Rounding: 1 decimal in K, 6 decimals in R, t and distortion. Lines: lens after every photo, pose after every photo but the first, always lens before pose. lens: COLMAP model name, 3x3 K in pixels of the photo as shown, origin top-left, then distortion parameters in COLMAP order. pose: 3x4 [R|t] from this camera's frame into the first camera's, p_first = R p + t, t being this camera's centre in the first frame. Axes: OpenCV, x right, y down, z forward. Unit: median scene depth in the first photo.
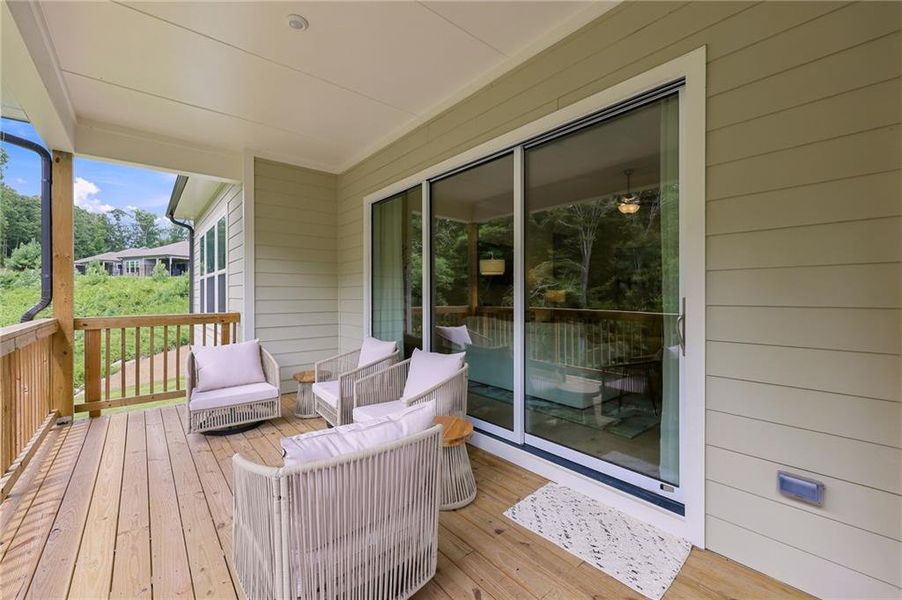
lens RADIAL K [[373.6, 0, 451.0], [0, 373.6, 300.0], [0, 0, 1]] dist [-0.001980, -0.000247]
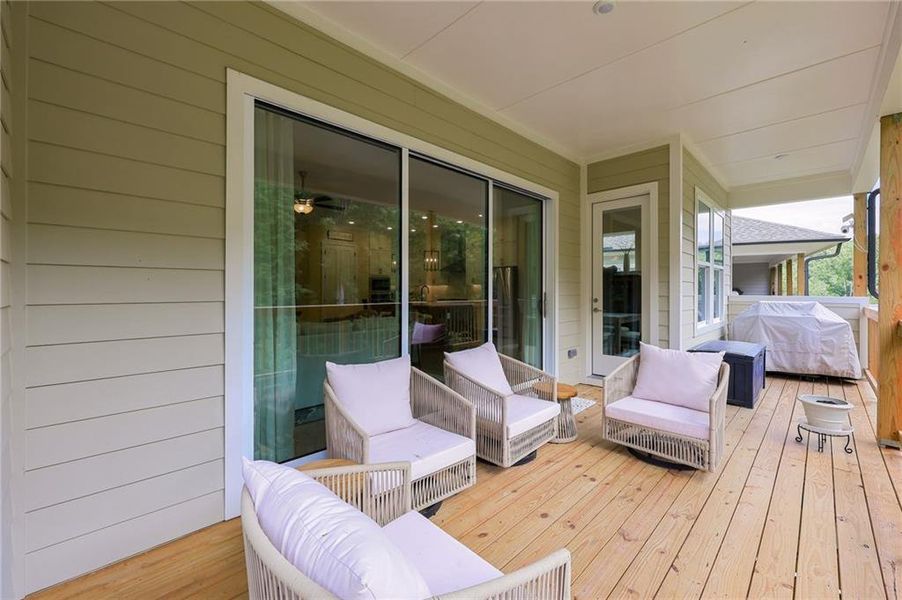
lens RADIAL K [[372.3, 0, 445.8], [0, 372.3, 290.6], [0, 0, 1]] dist [0.000795, 0.000109]
pose [[-0.089735, -0.000904, 0.995965, -1.463040], [0.009160, 0.999957, 0.001733, -0.015896], [-0.995924, 0.009279, -0.089723, 1.634767]]
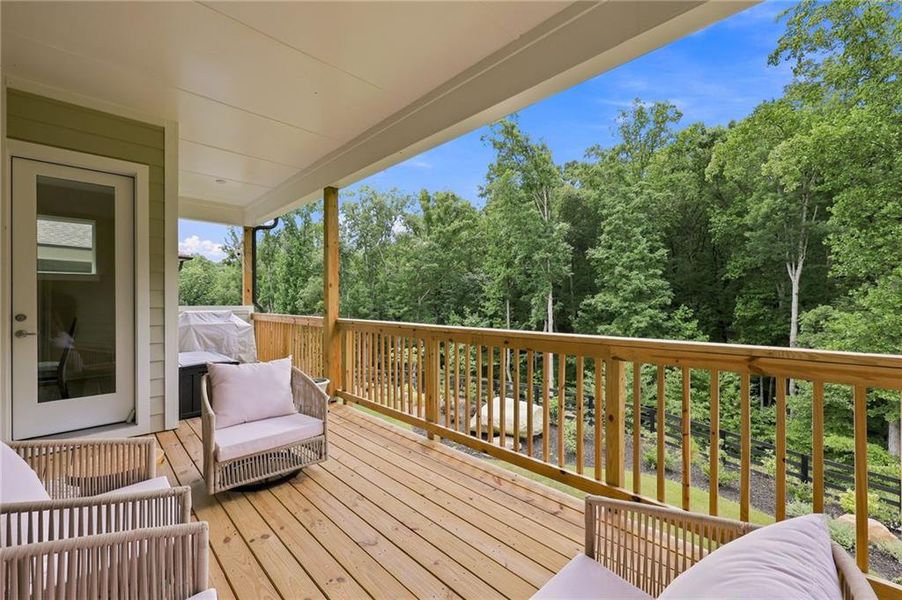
lens RADIAL K [[373.6, 0, 451.0], [0, 373.6, 300.0], [0, 0, 1]] dist [-0.001980, -0.000247]
pose [[-0.997030, 0.001149, -0.077007, -0.757561], [0.000419, 0.999955, 0.009501, -0.023692], [0.077014, 0.009441, -0.996985, 2.037167]]
